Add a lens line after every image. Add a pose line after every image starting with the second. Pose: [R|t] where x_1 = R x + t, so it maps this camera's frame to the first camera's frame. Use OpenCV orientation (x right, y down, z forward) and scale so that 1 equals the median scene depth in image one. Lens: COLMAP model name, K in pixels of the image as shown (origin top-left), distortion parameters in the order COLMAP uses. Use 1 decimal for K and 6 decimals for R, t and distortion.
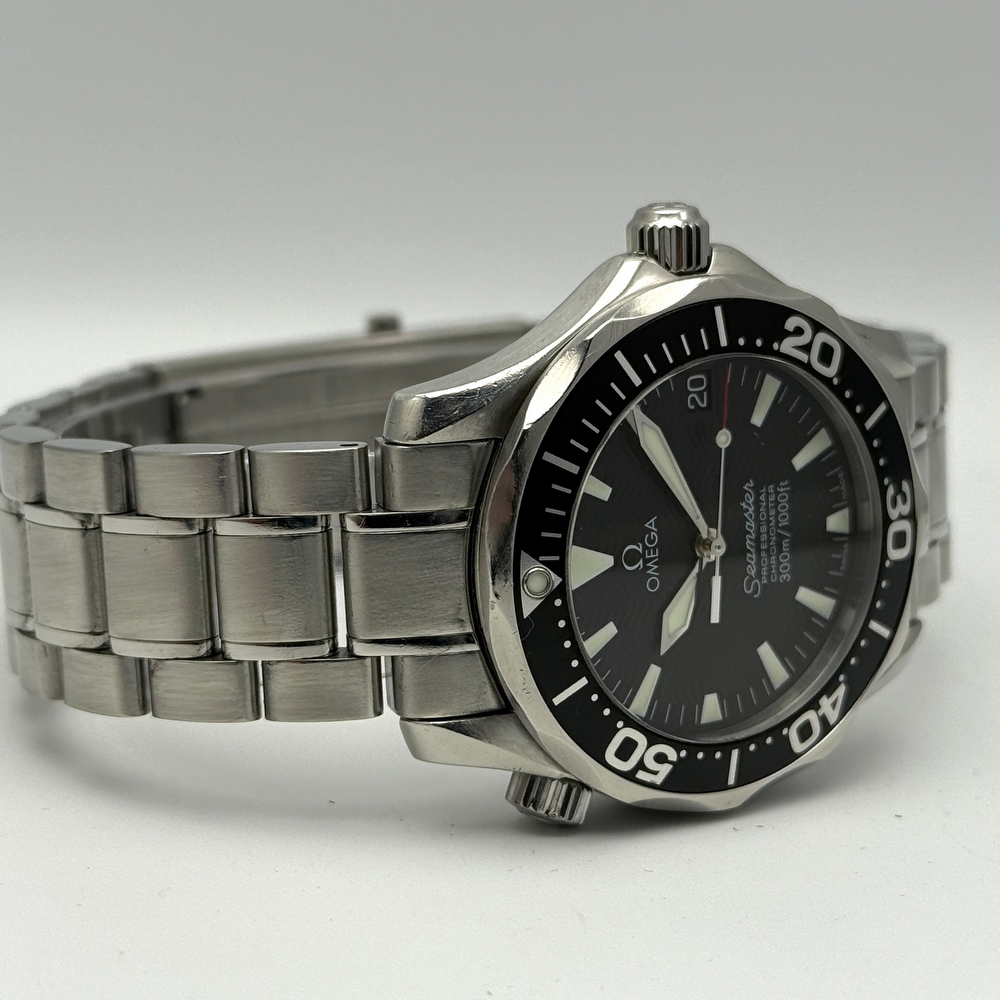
lens RADIAL K [[2896.4, 0, 484.5], [0, 2896.4, 501.7], [0, 0, 1]] dist [0.559707, -22.771560]
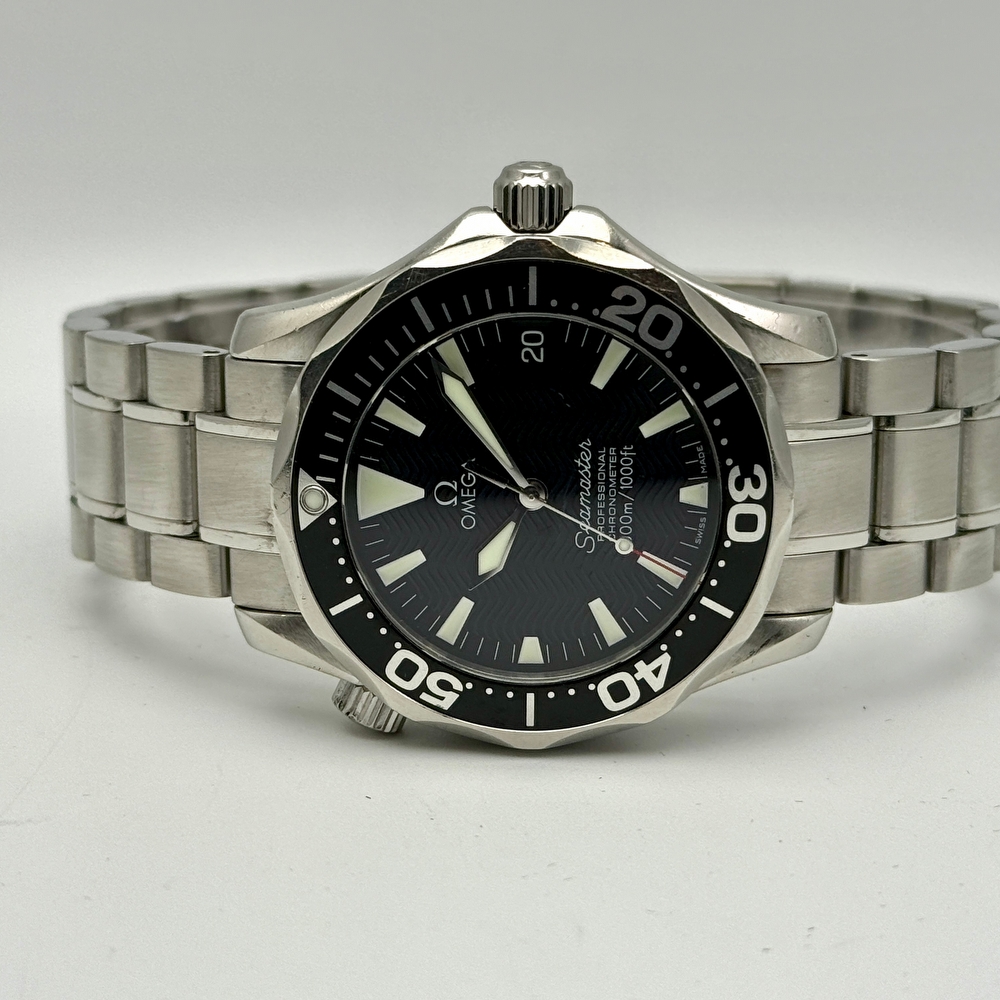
lens RADIAL K [[2896.4, 0, 484.5], [0, 2896.4, 501.7], [0, 0, 1]] dist [0.559707, -22.771560]
pose [[0.832464, 0.161084, -0.530146, 0.614259], [-0.135803, 0.986941, 0.086634, -0.070243], [0.537178, -0.000124, 0.843469, 0.115743]]
